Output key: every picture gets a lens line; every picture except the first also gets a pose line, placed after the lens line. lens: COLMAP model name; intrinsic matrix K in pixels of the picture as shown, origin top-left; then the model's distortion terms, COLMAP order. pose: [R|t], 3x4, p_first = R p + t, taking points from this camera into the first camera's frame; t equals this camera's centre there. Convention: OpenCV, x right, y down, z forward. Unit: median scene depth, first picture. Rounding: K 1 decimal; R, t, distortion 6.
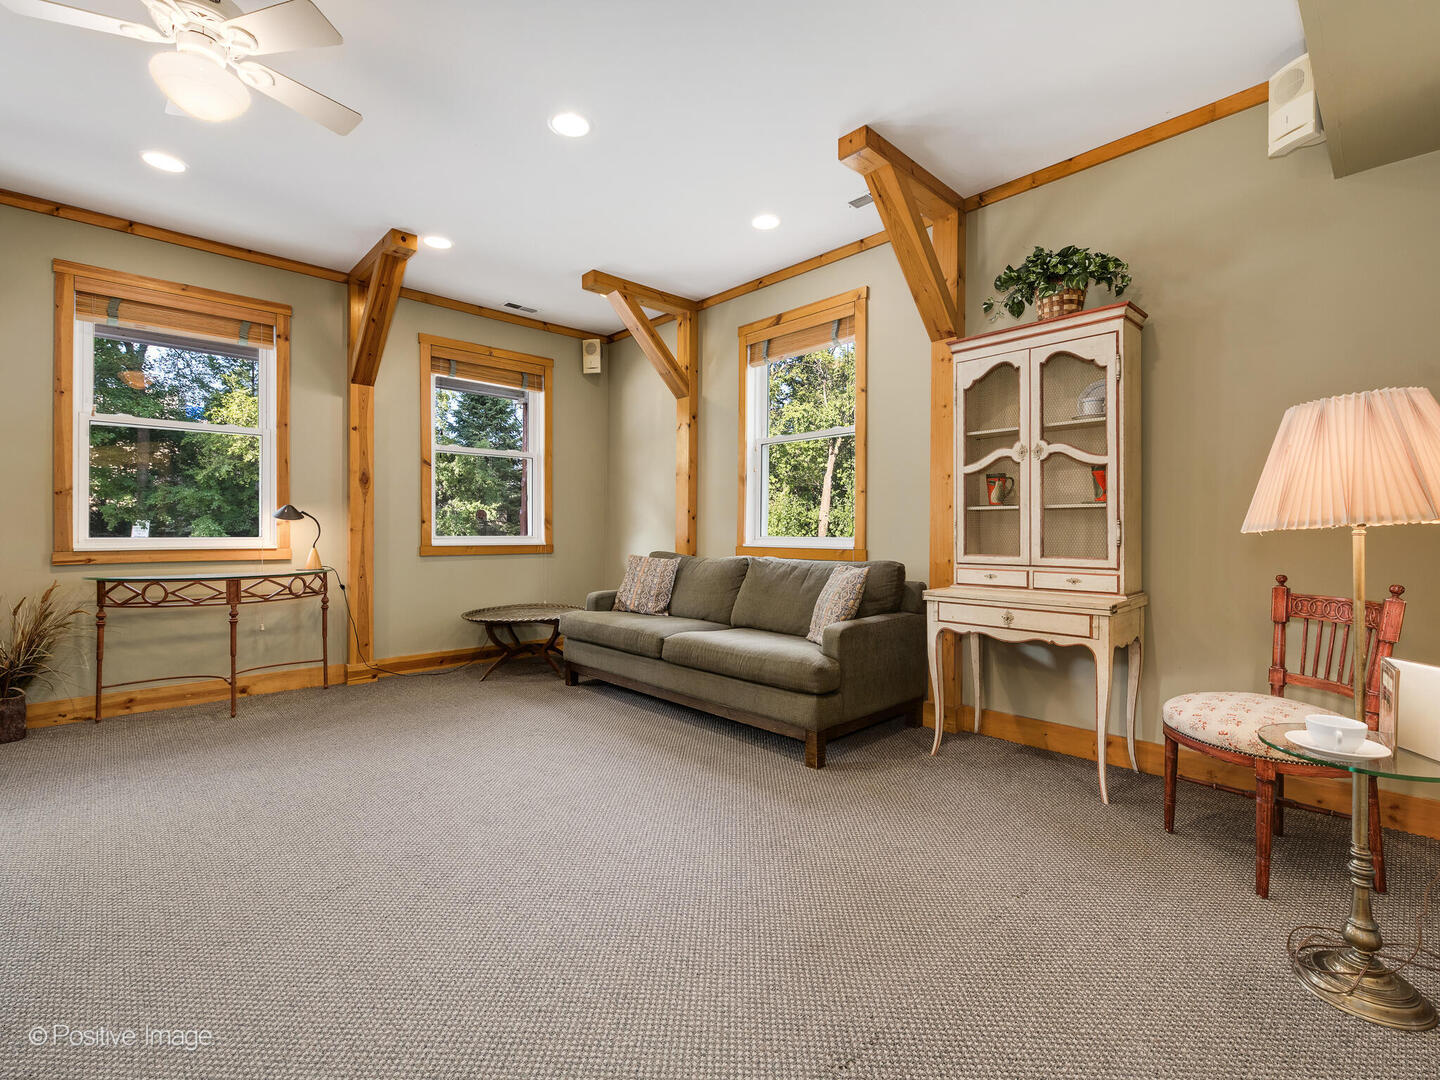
lens RADIAL K [[645.8, 0, 712.8], [0, 645.8, 534.5], [0, 0, 1]] dist [-0.000644, 0.000207]
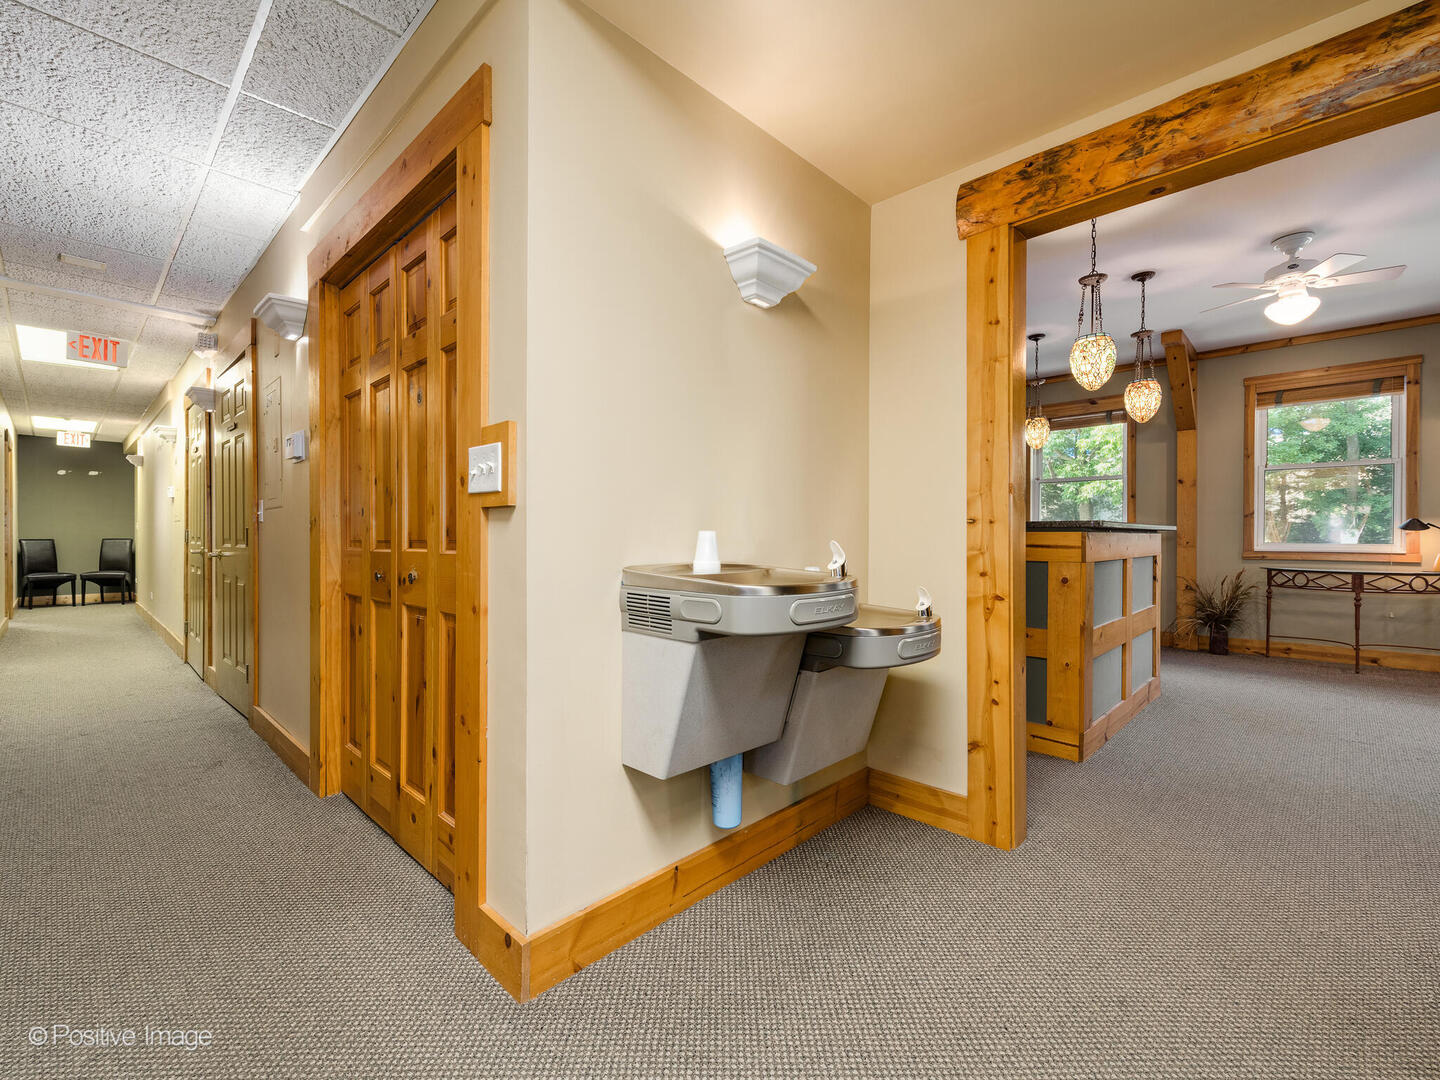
lens RADIAL K [[645.8, 0, 712.8], [0, 645.8, 534.5], [0, 0, 1]] dist [-0.000644, 0.000207]
pose [[0.043223, -0.001704, -0.999064, 0.536521], [-0.007916, 0.999967, -0.002048, -0.001742], [0.999034, 0.007997, 0.043208, -0.408769]]
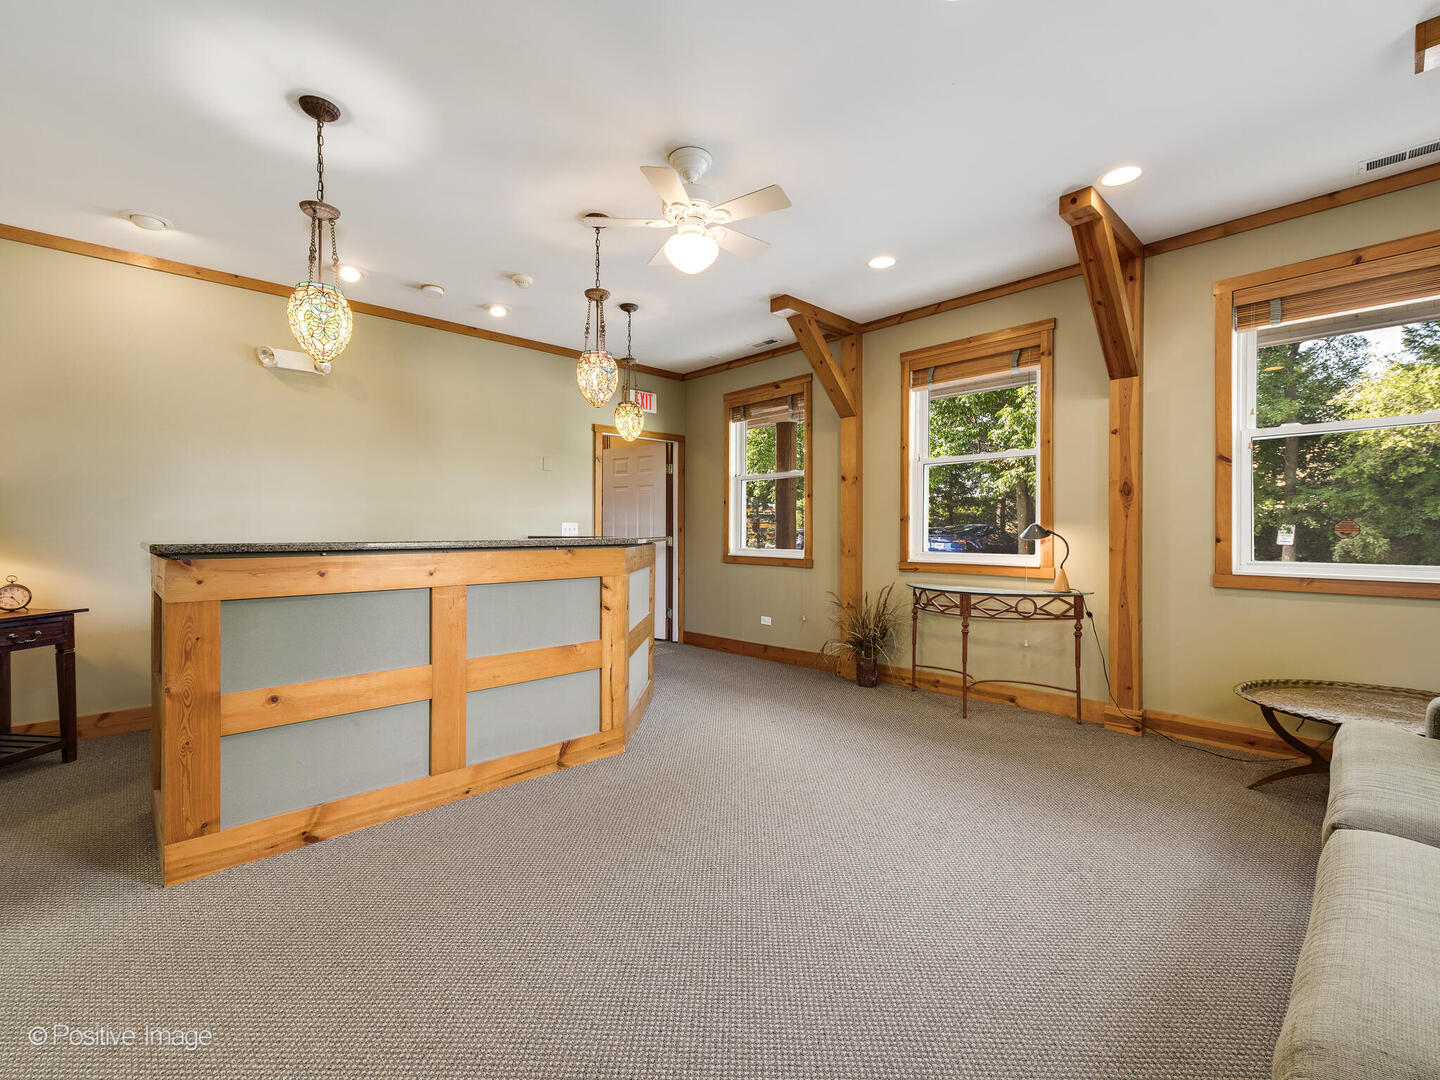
lens RADIAL K [[647.8, 0, 723.3], [0, 647.8, 538.2], [0, 0, 1]] dist [0.002671, 0.000717]
pose [[0.000152, 0.011581, -0.999933, 0.343726], [-0.003292, 0.999928, 0.011581, -0.035358], [0.999995, 0.003290, 0.000190, 0.537431]]
